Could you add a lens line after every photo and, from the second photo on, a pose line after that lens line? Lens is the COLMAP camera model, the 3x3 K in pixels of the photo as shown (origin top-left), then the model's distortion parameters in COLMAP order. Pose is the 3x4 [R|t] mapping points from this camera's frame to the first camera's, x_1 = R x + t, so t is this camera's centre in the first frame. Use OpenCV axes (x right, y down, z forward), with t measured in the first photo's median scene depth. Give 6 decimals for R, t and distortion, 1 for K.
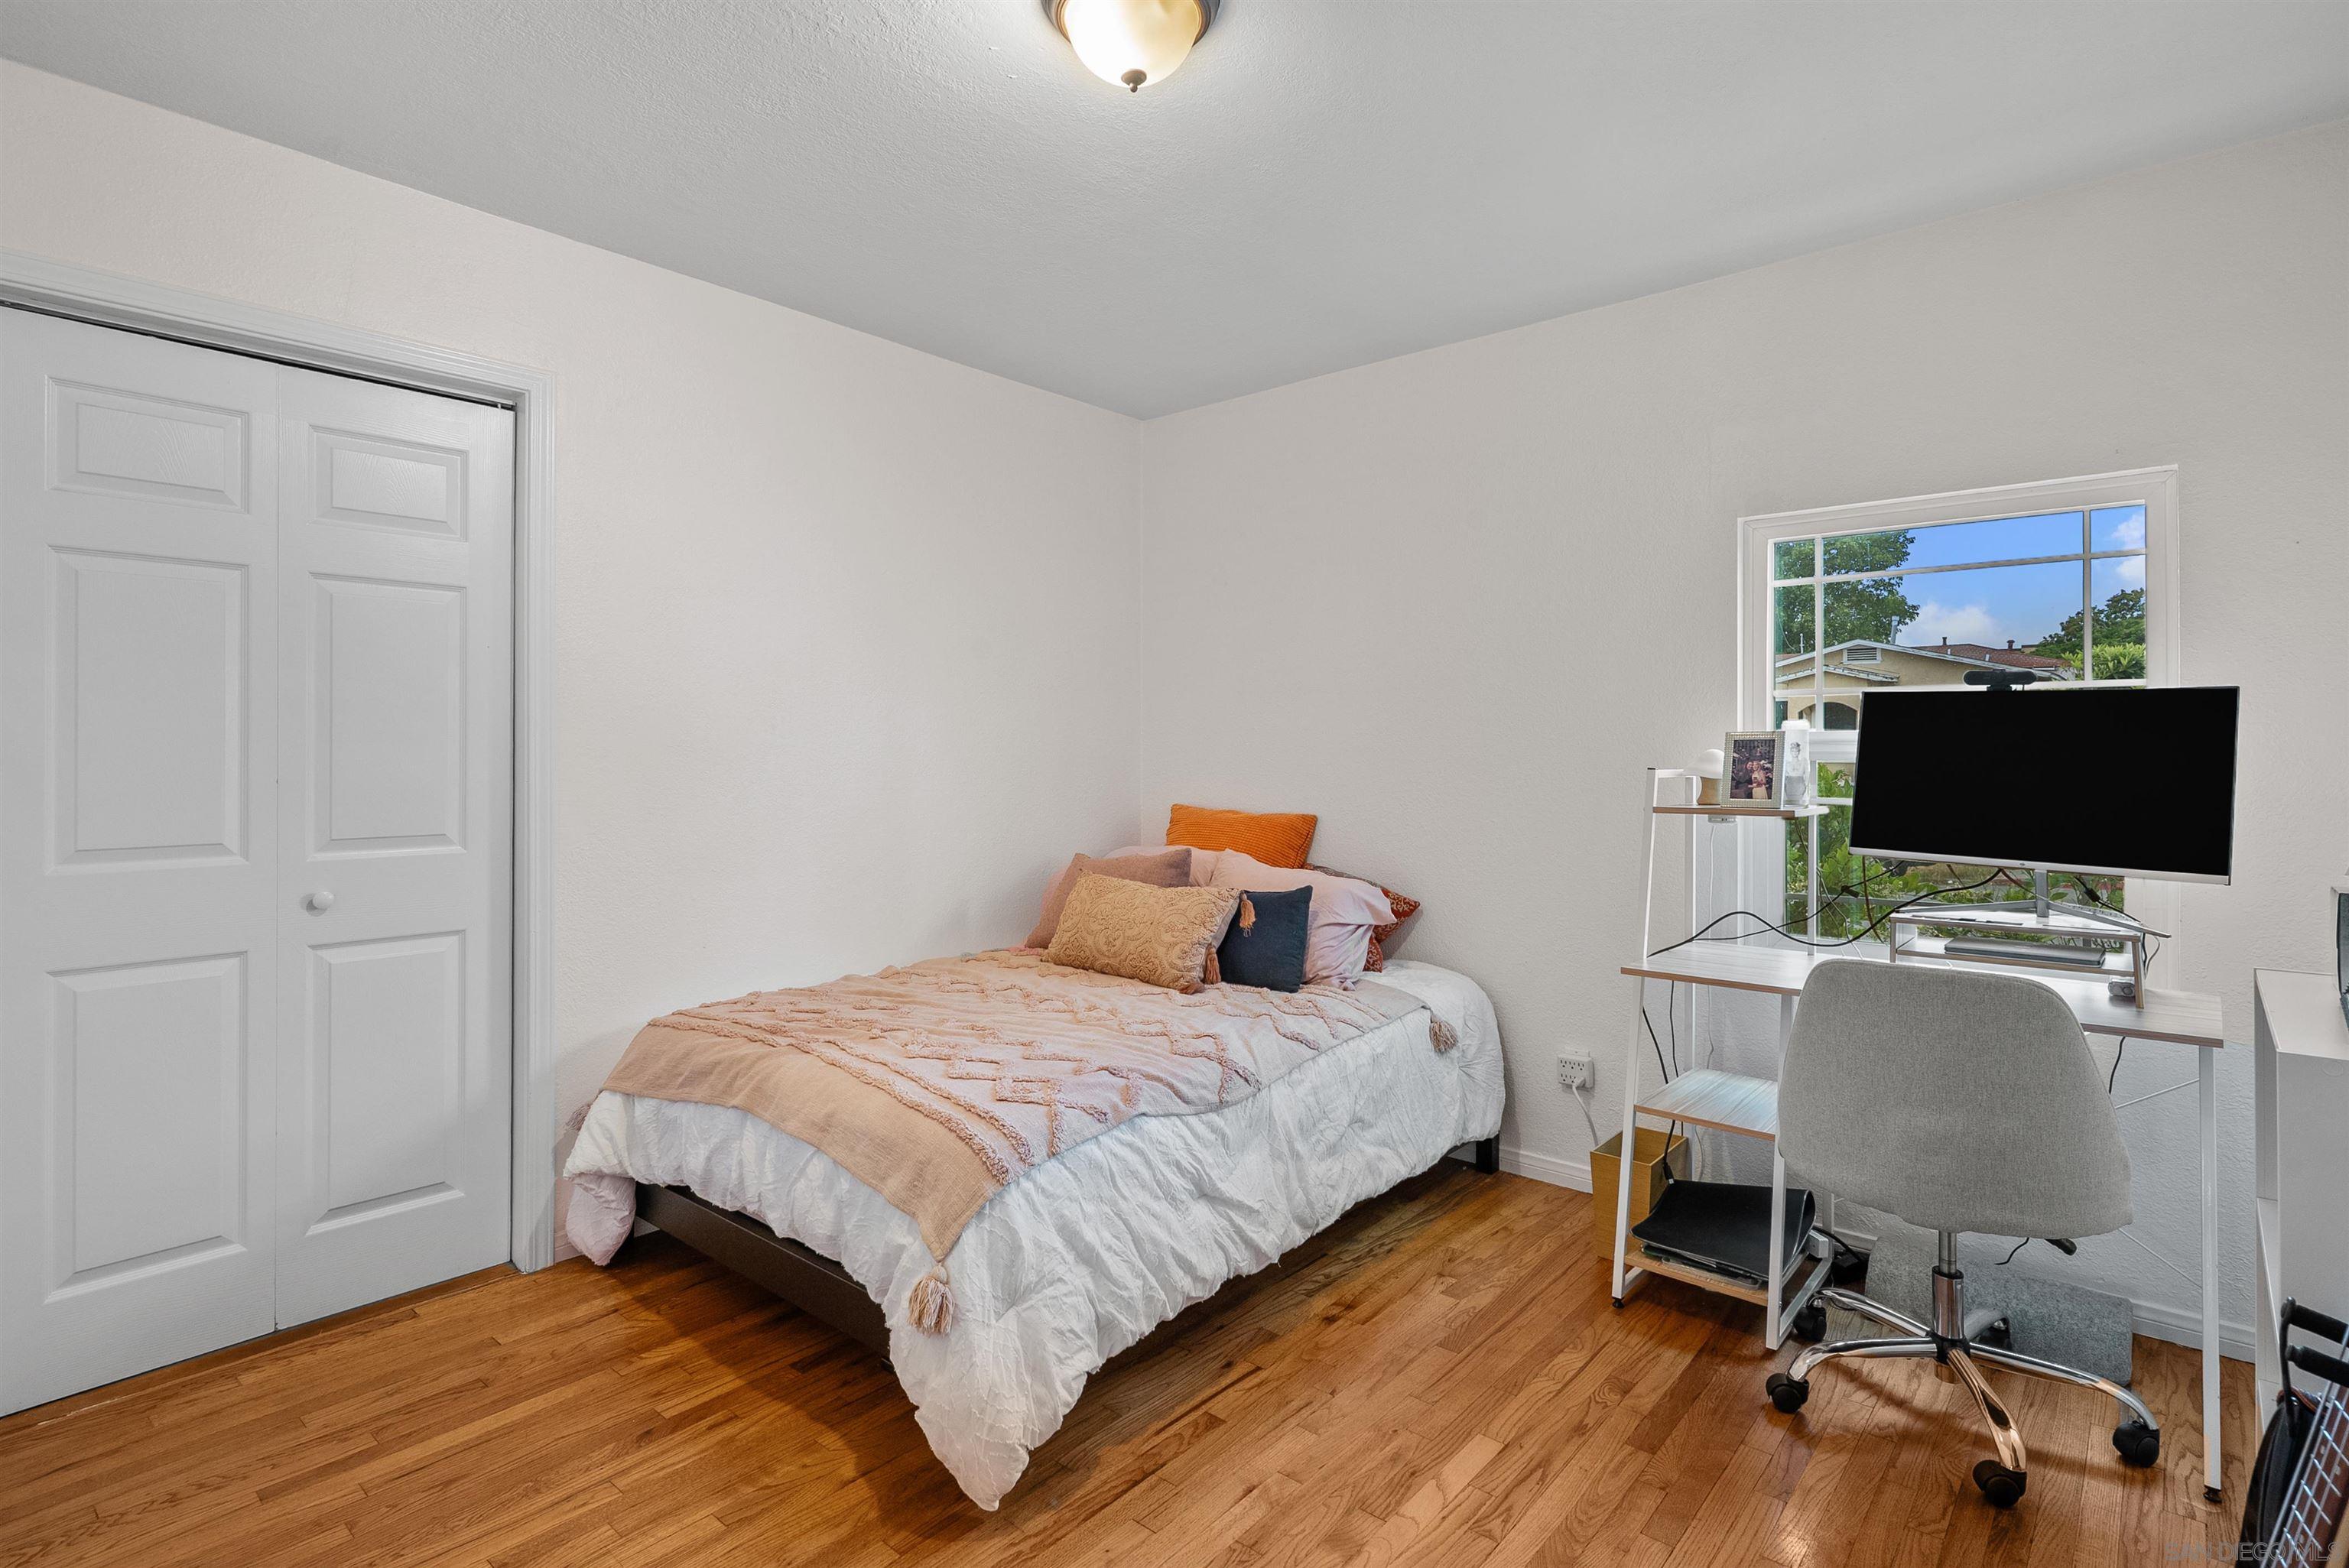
lens RADIAL K [[1148.2, 0, 1185.0], [0, 1148.2, 768.6], [0, 0, 1]] dist [0.004125, -0.000787]
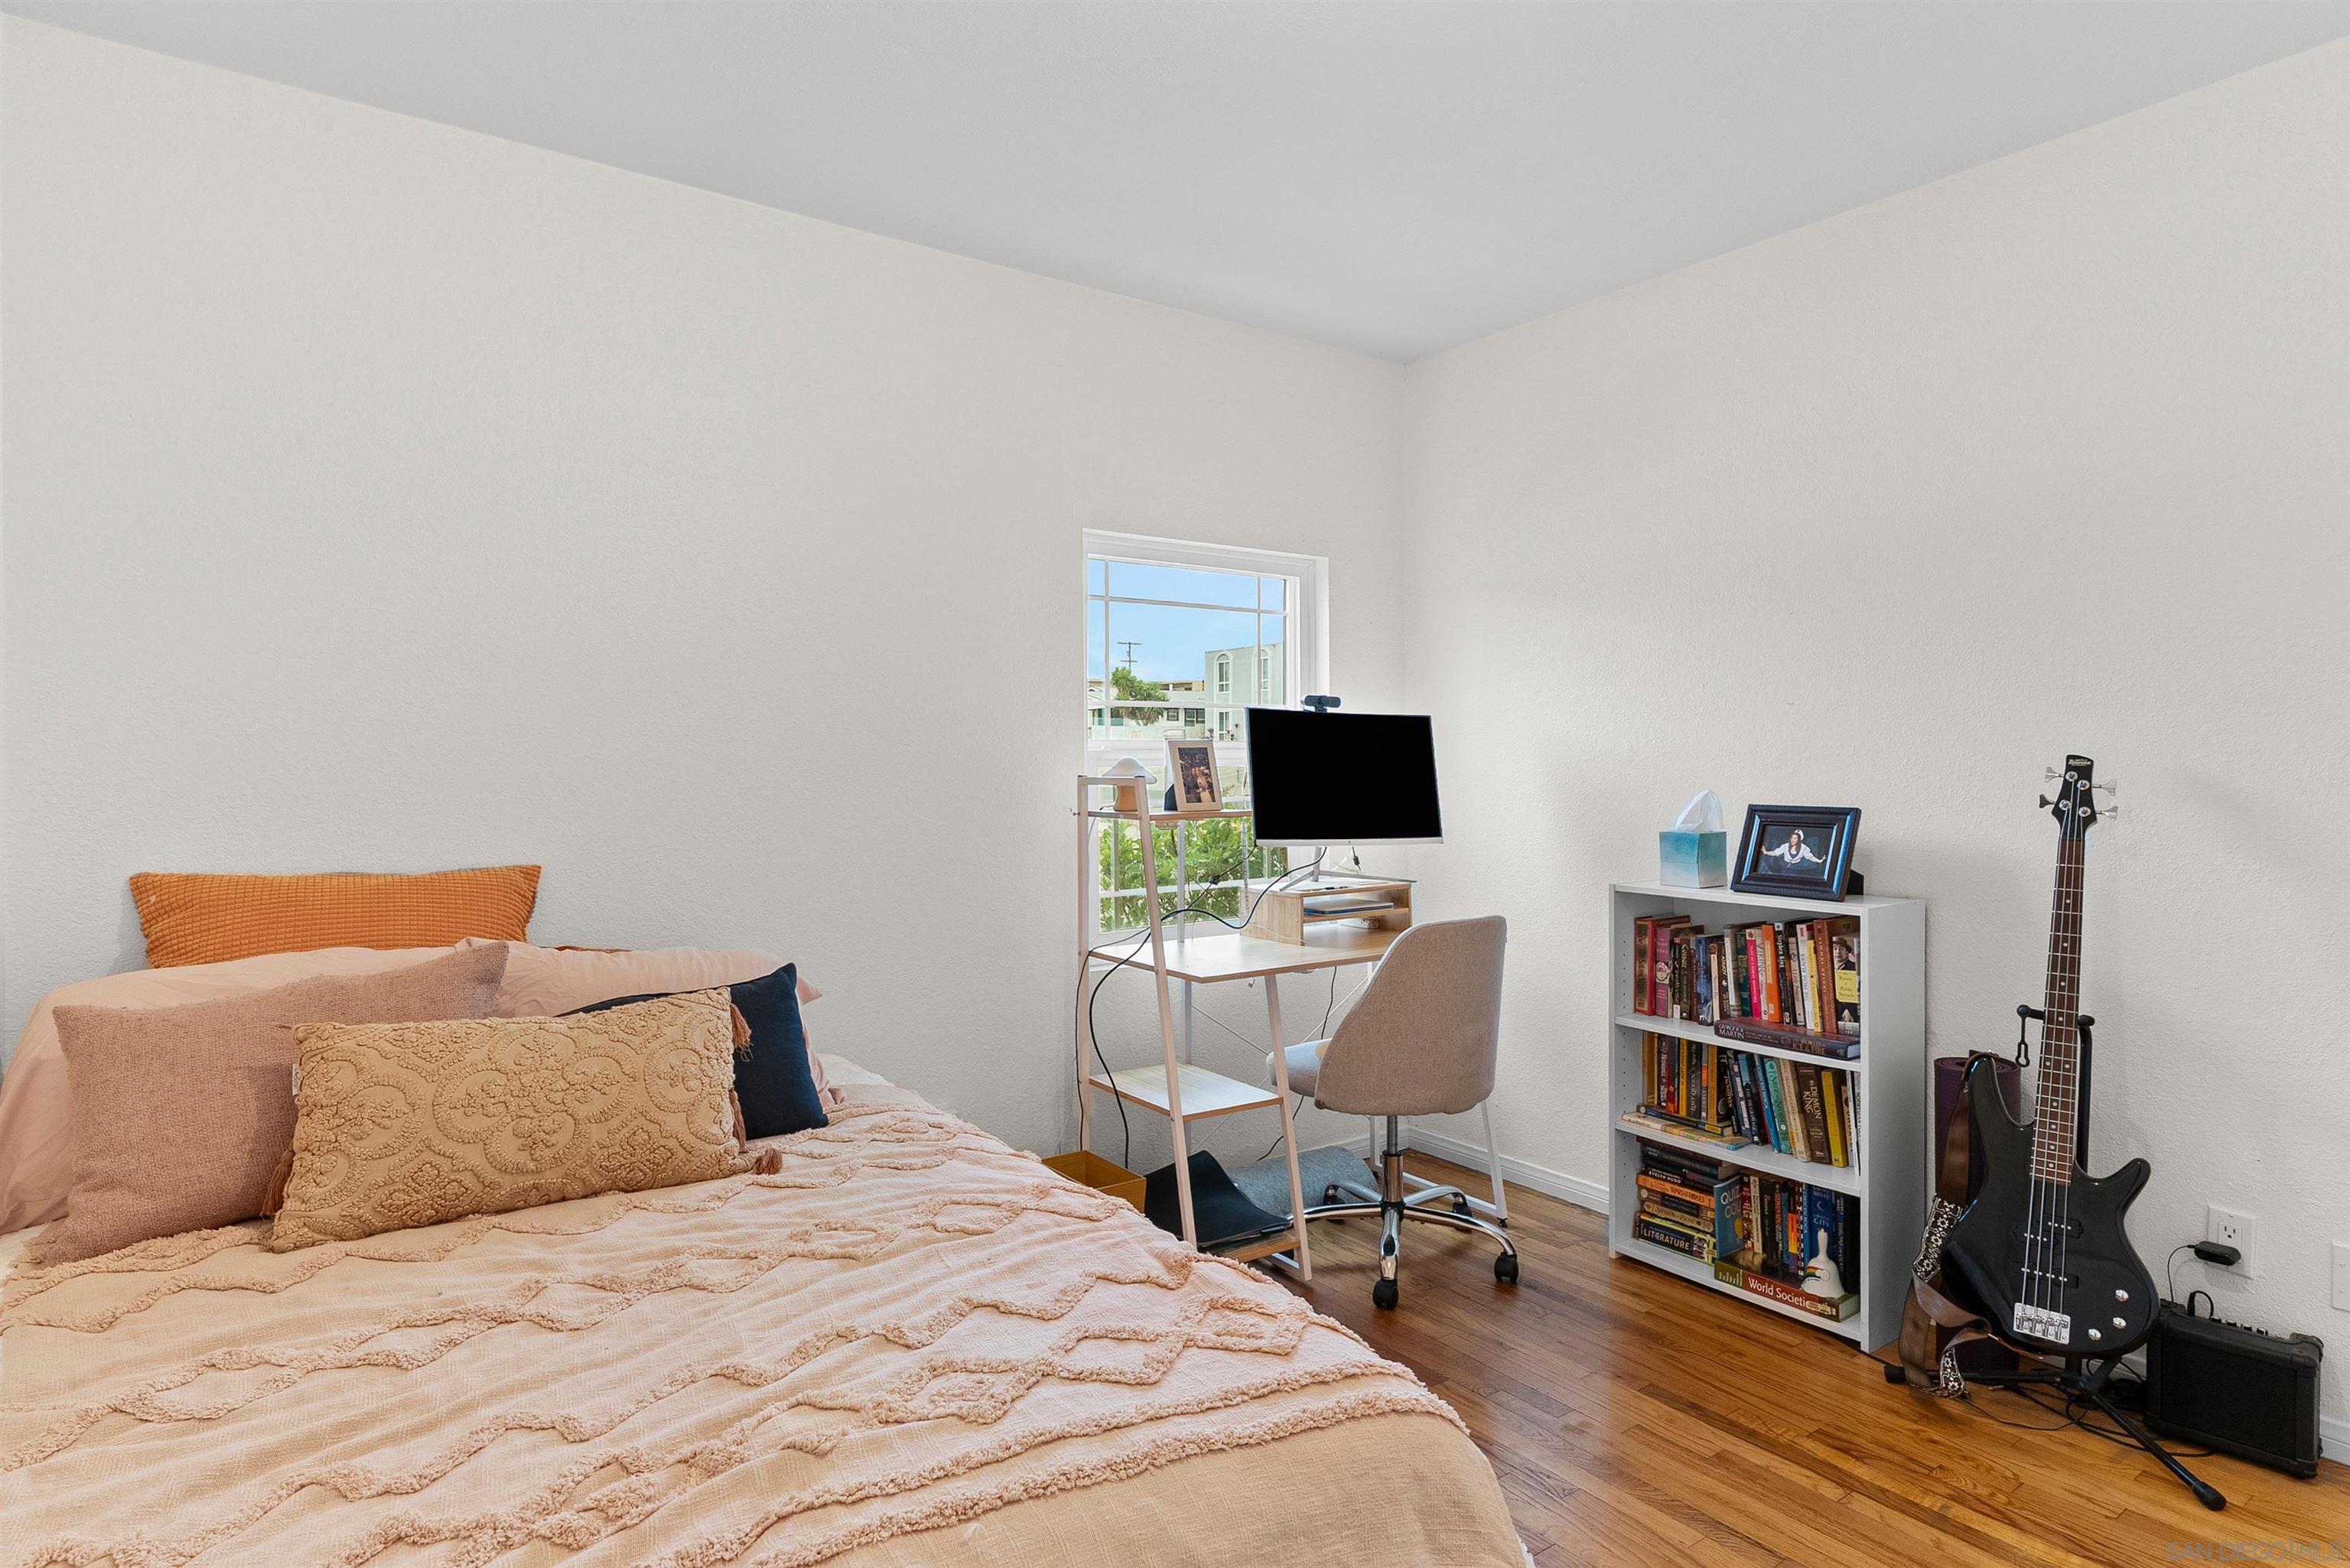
lens RADIAL K [[1278.9, 0, 1182.5], [0, 1278.9, 775.4], [0, 0, 1]] dist [0.001196, 0.001016]
pose [[0.245883, -0.017736, 0.969137, -0.669272], [0.019755, 0.999717, 0.013283, -0.015382], [-0.969098, 0.015879, 0.246164, 0.720246]]
